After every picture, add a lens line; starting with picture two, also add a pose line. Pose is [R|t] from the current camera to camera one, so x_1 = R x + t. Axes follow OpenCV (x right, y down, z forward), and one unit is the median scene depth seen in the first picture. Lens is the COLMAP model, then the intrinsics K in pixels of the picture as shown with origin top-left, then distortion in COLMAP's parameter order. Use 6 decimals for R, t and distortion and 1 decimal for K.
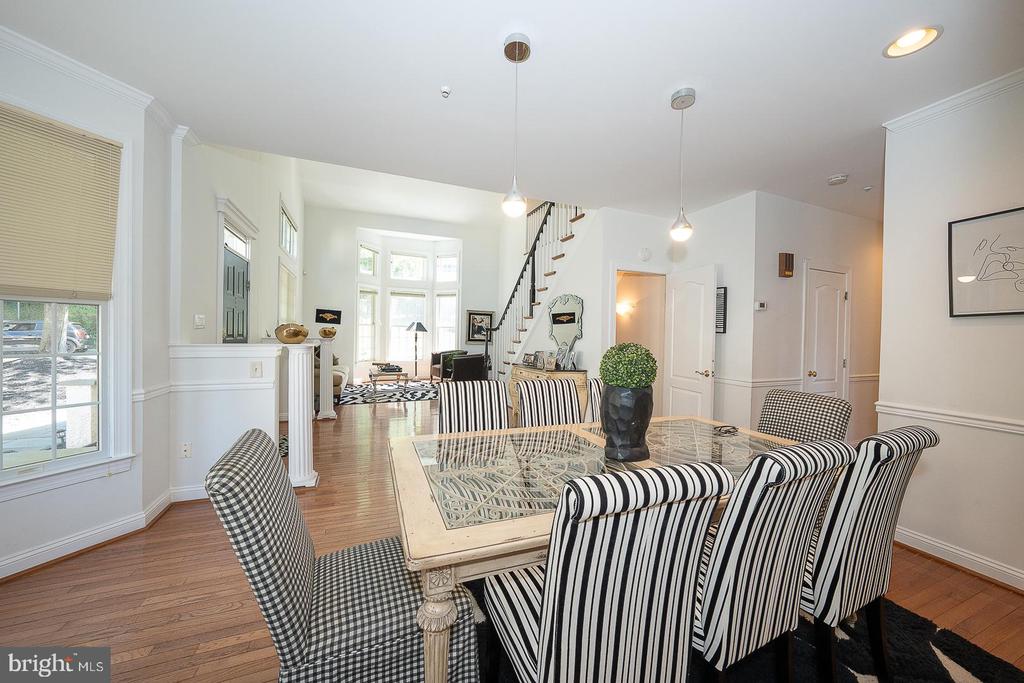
lens RADIAL K [[369.9, 0, 510.6], [0, 369.9, 339.0], [0, 0, 1]] dist [-0.012104, -0.000011]
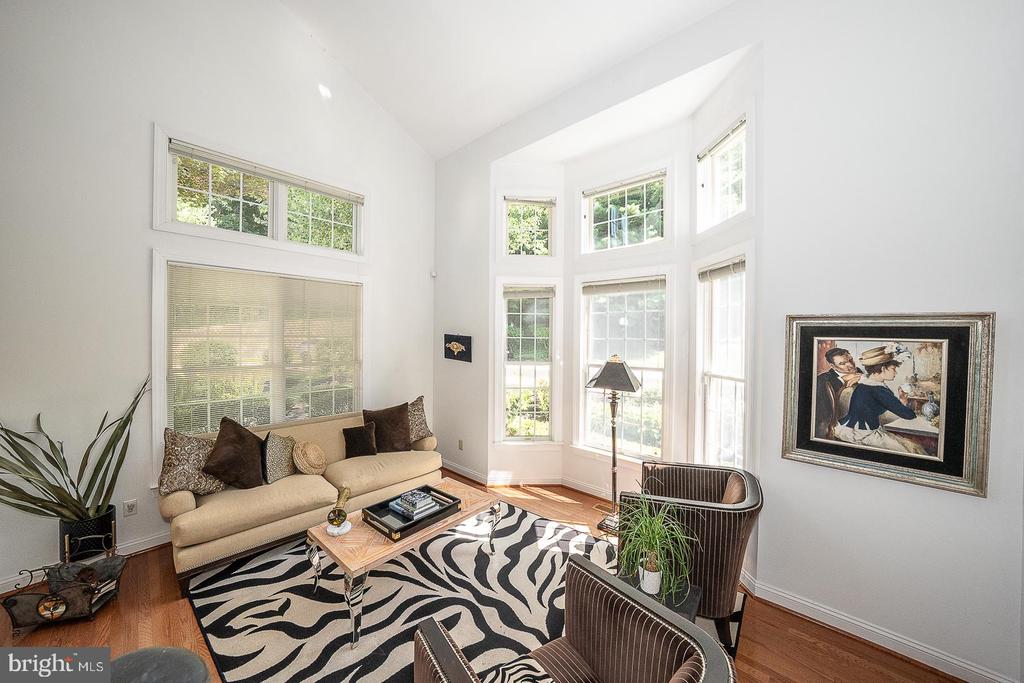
lens RADIAL K [[349.0, 0, 513.0], [0, 349.0, 338.6], [0, 0, 1]] dist [-0.016796, 0.000385]
pose [[0.397929, -0.005196, -0.917401, 0.016484], [-0.013934, 0.999834, -0.011706, -0.058885], [0.917310, 0.017442, 0.397791, 0.738741]]
